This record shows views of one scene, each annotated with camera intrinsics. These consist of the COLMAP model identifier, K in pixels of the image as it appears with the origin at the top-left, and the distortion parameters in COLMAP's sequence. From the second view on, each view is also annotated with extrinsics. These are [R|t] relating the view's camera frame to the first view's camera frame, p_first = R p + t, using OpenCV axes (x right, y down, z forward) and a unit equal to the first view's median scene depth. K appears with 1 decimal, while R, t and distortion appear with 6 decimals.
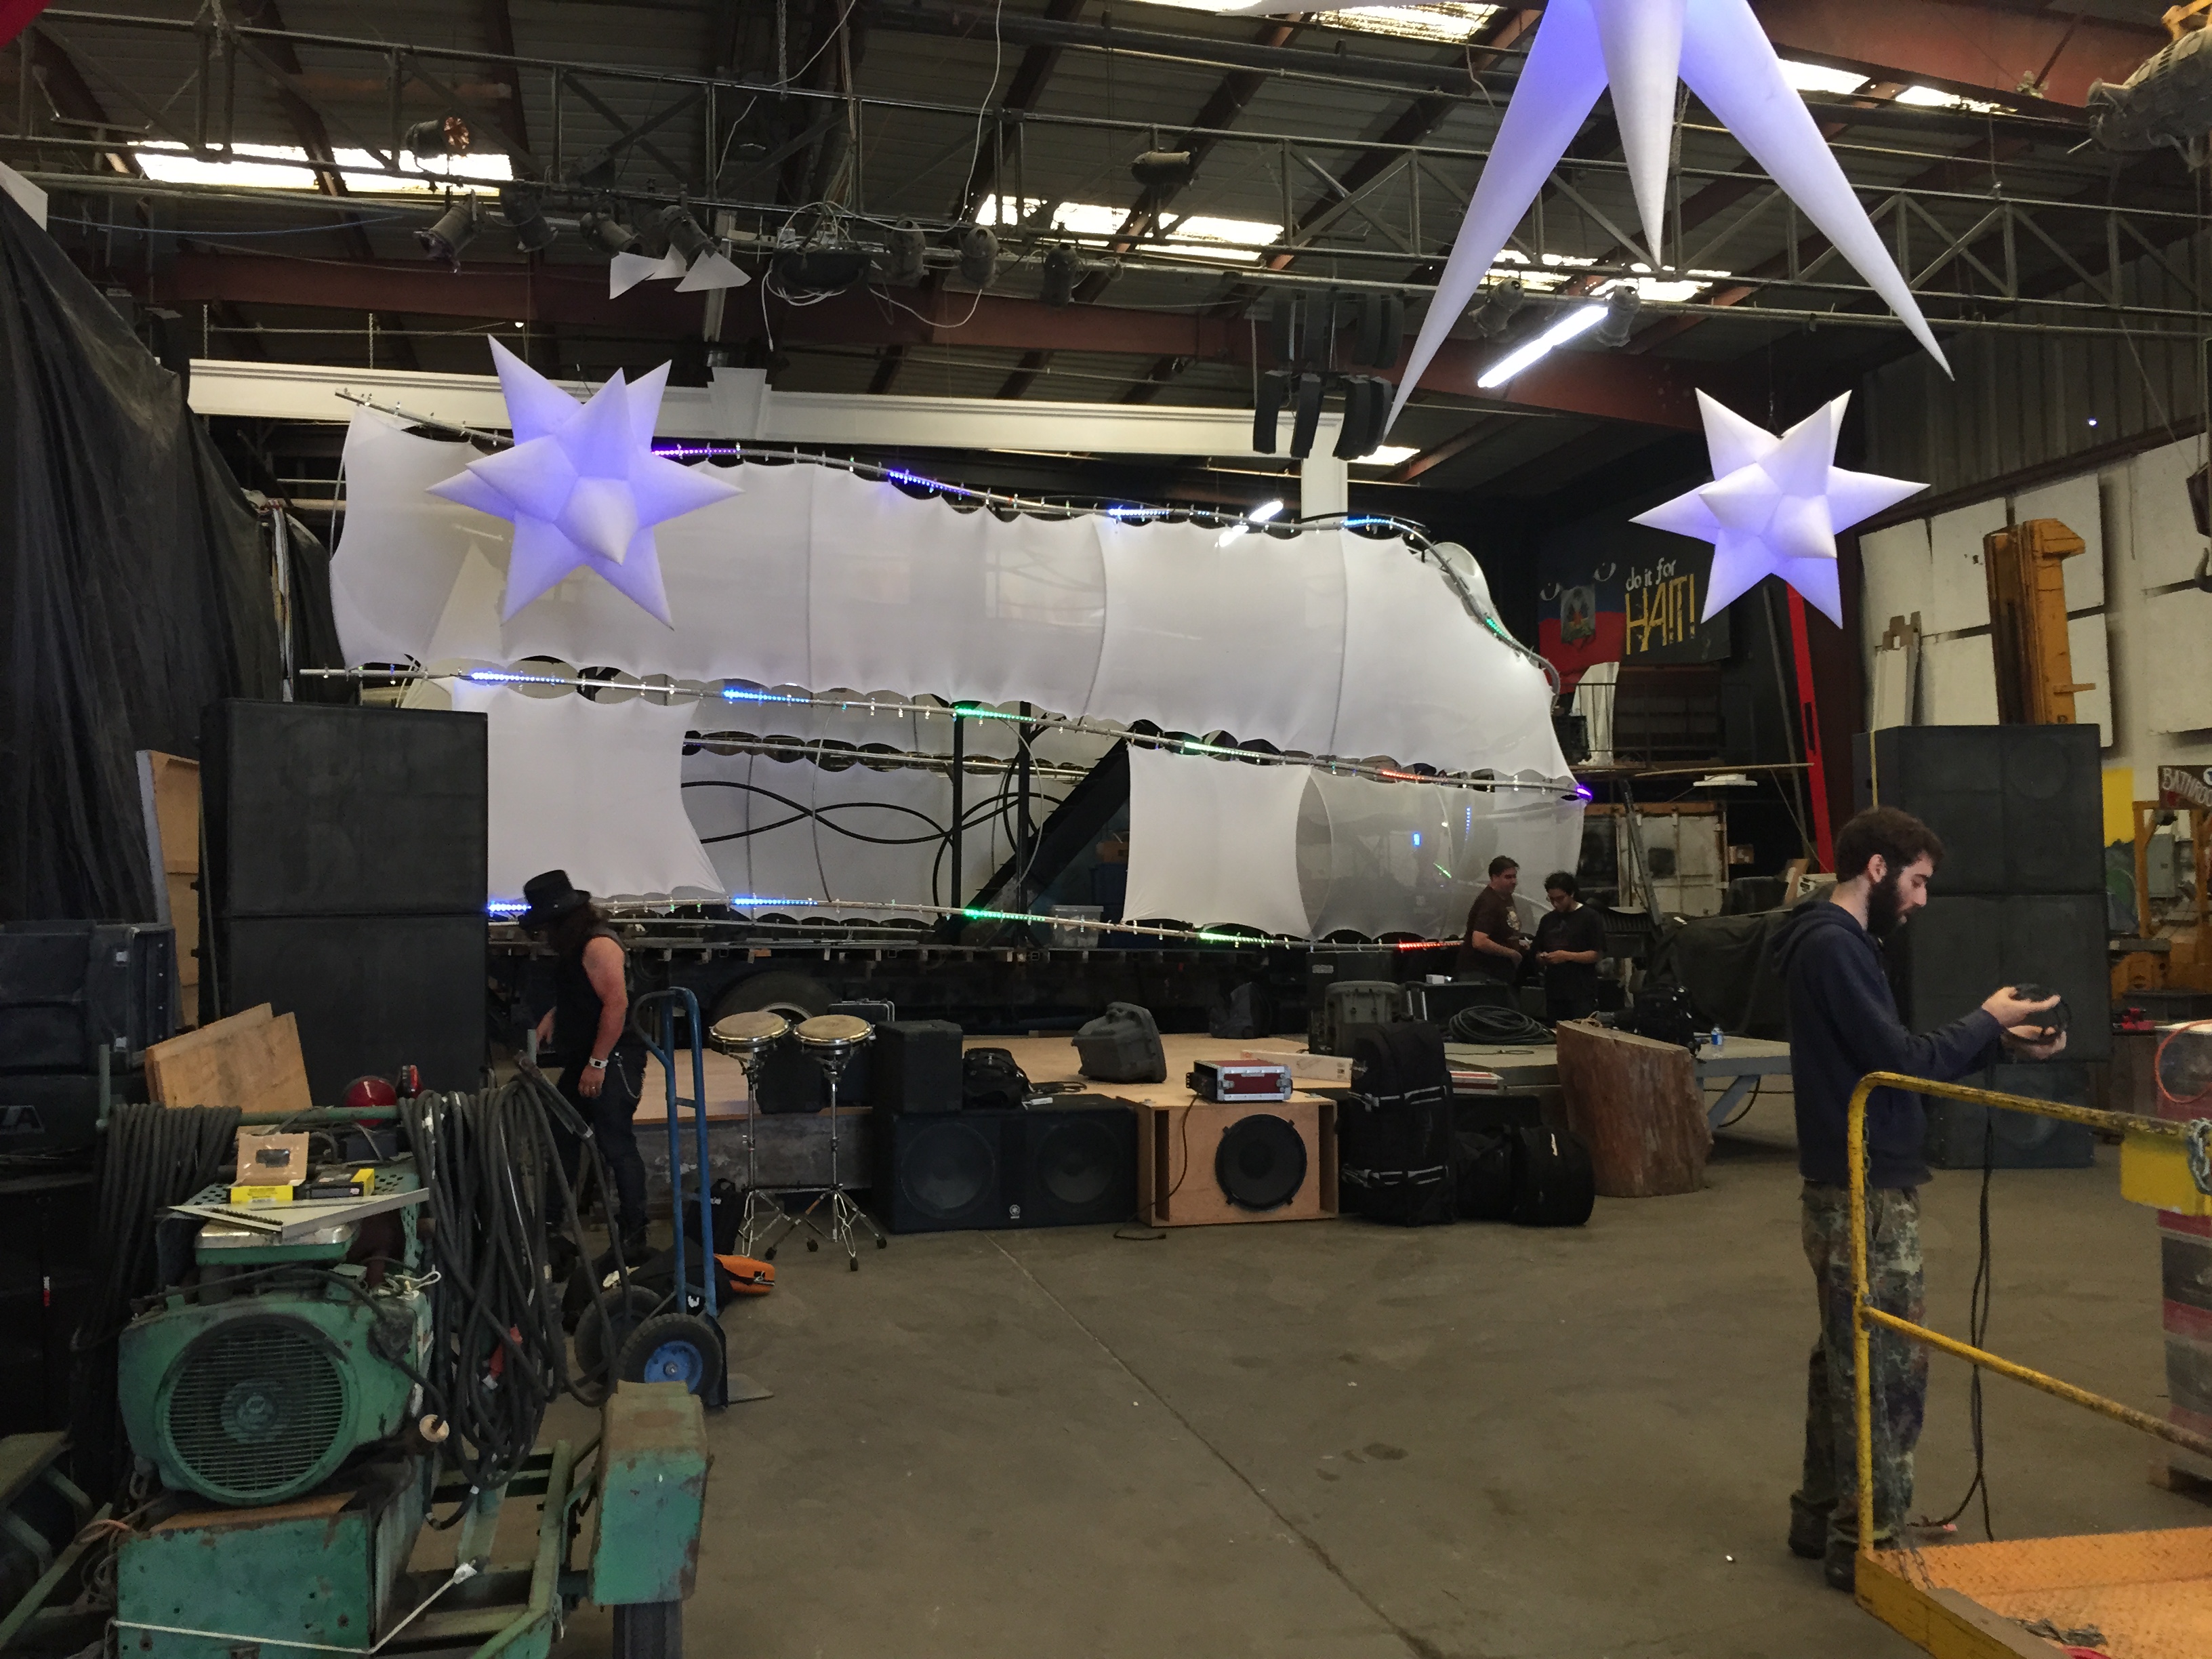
lens RADIAL K [[1893.6, 0, 1106.0], [0, 1893.6, 829.5], [0, 0, 1]] dist [0.082435, -0.096234]
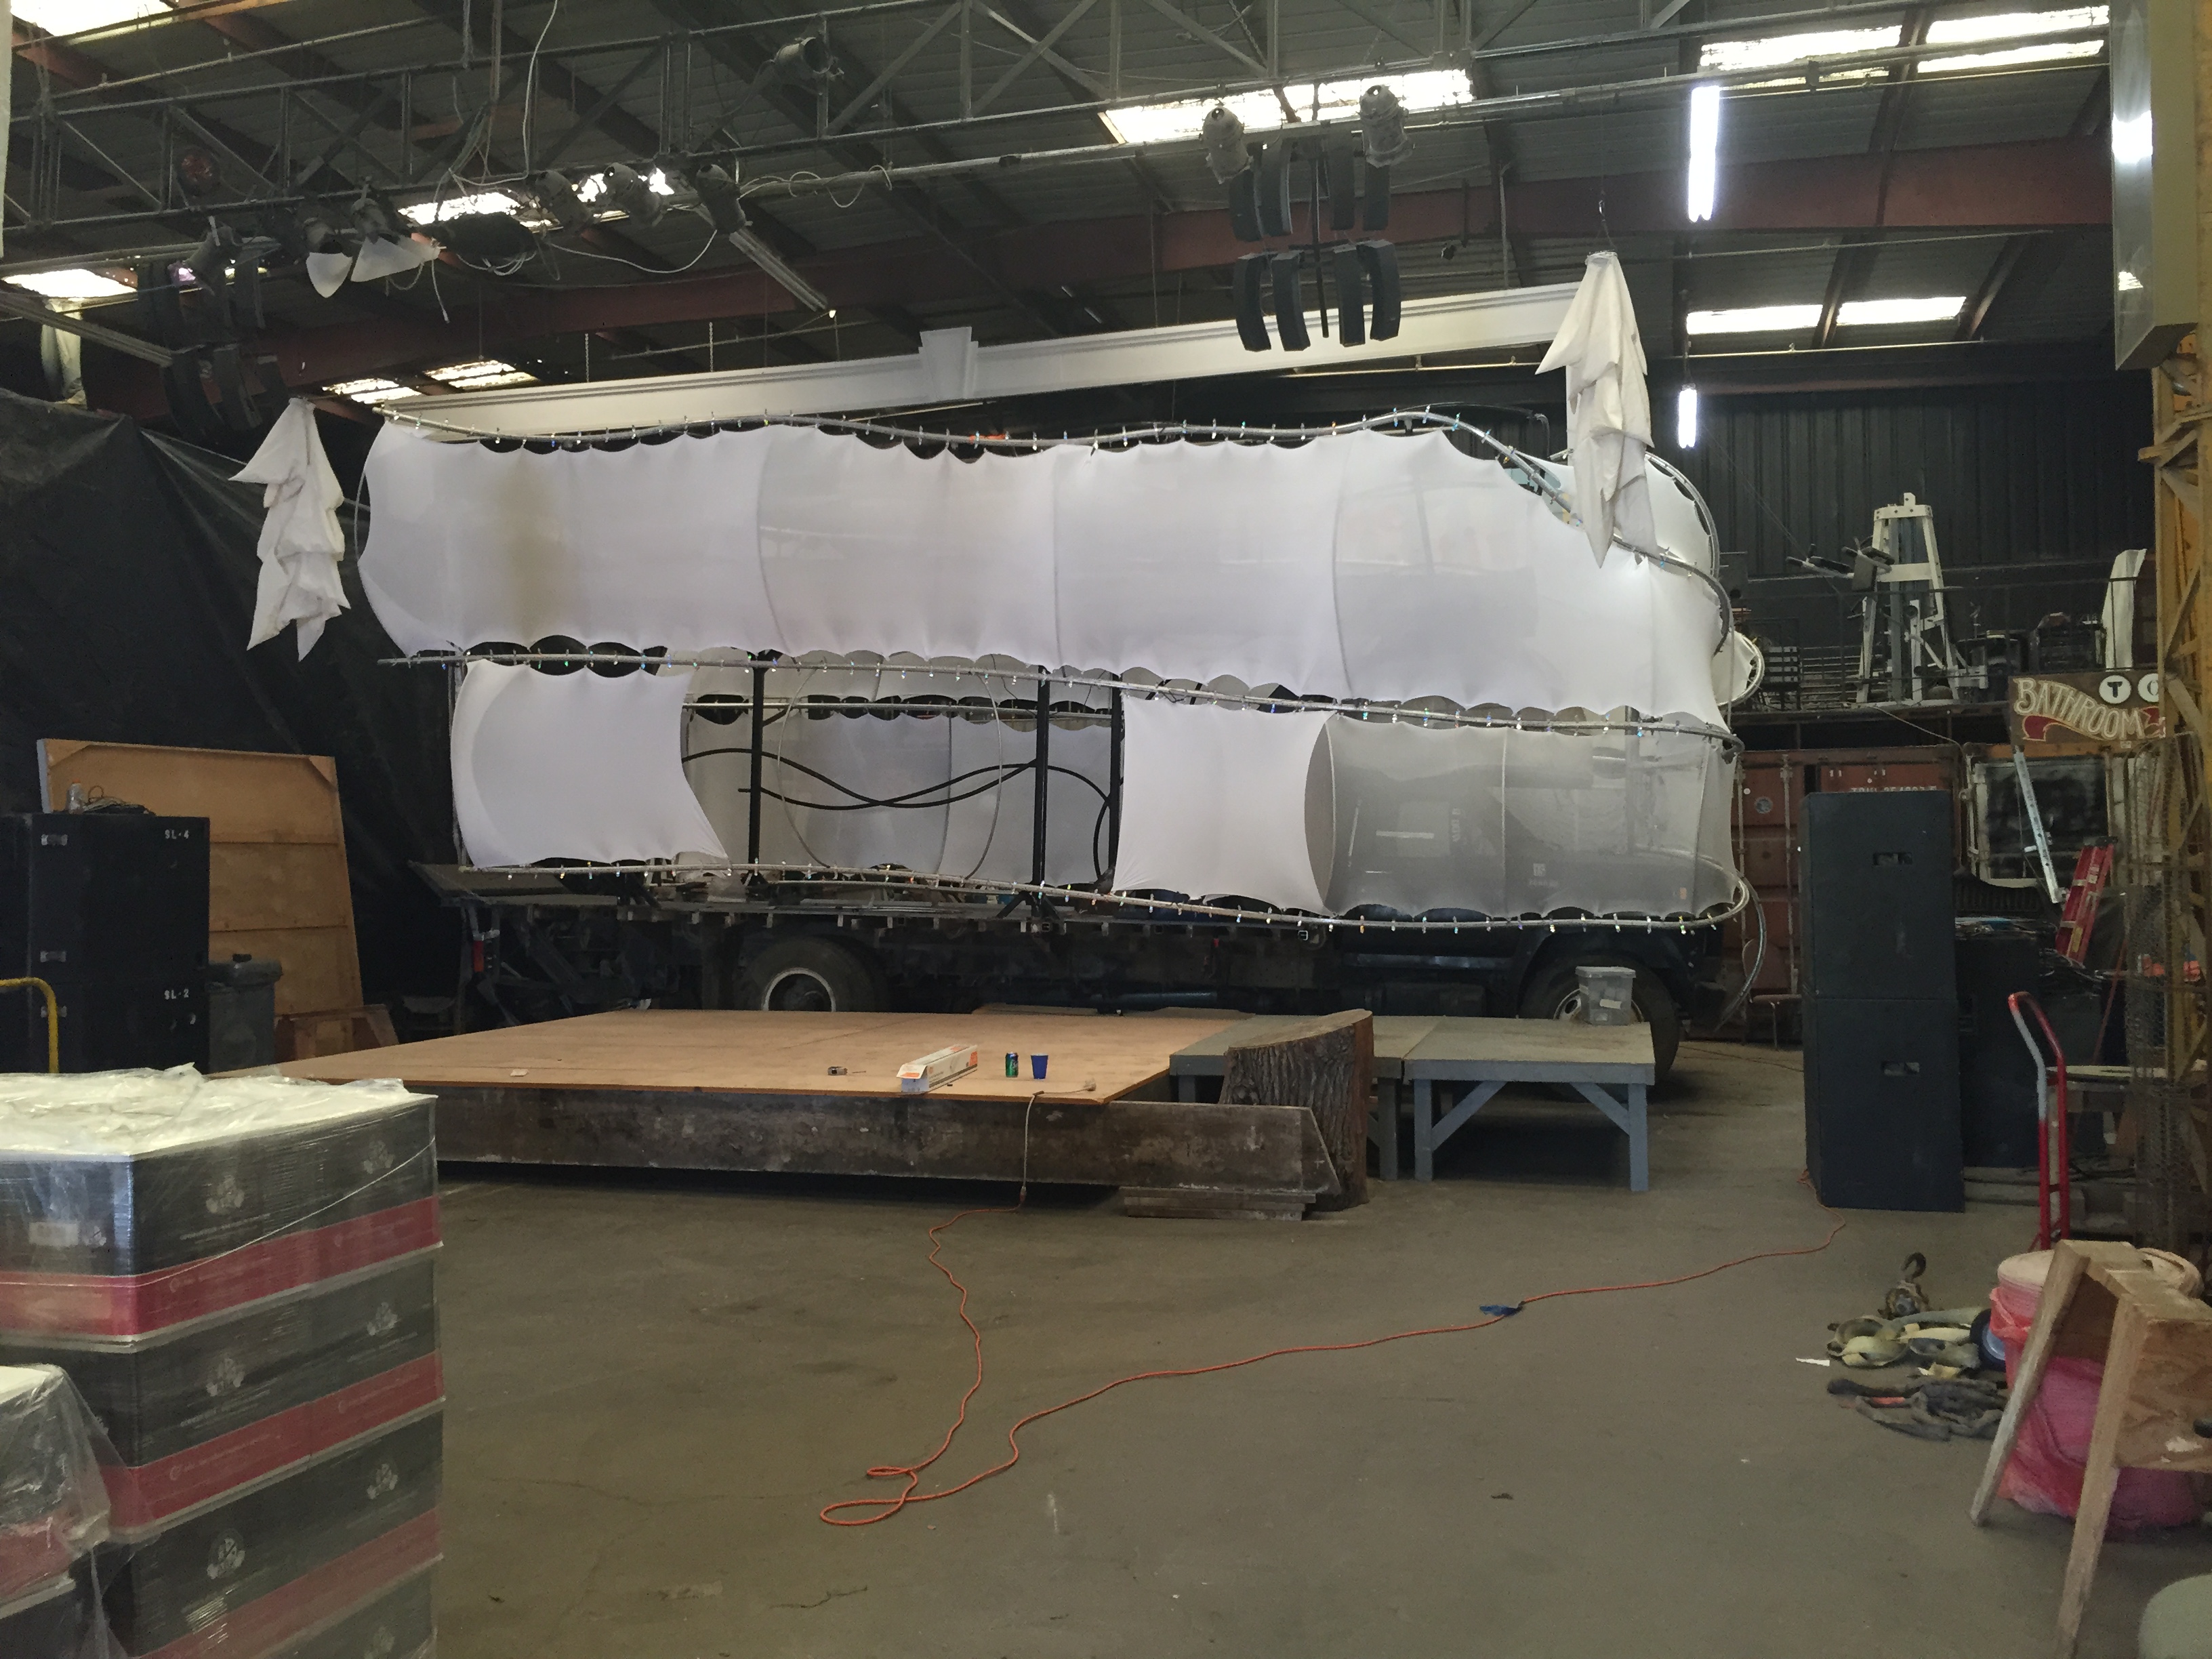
lens RADIAL K [[1893.6, 0, 1106.0], [0, 1893.6, 829.5], [0, 0, 1]] dist [0.082435, -0.096234]
pose [[0.857638, -0.002520, -0.514248, 0.466407], [0.015101, 0.999680, 0.020285, 0.000461], [0.514032, -0.025163, 0.857402, 0.219411]]
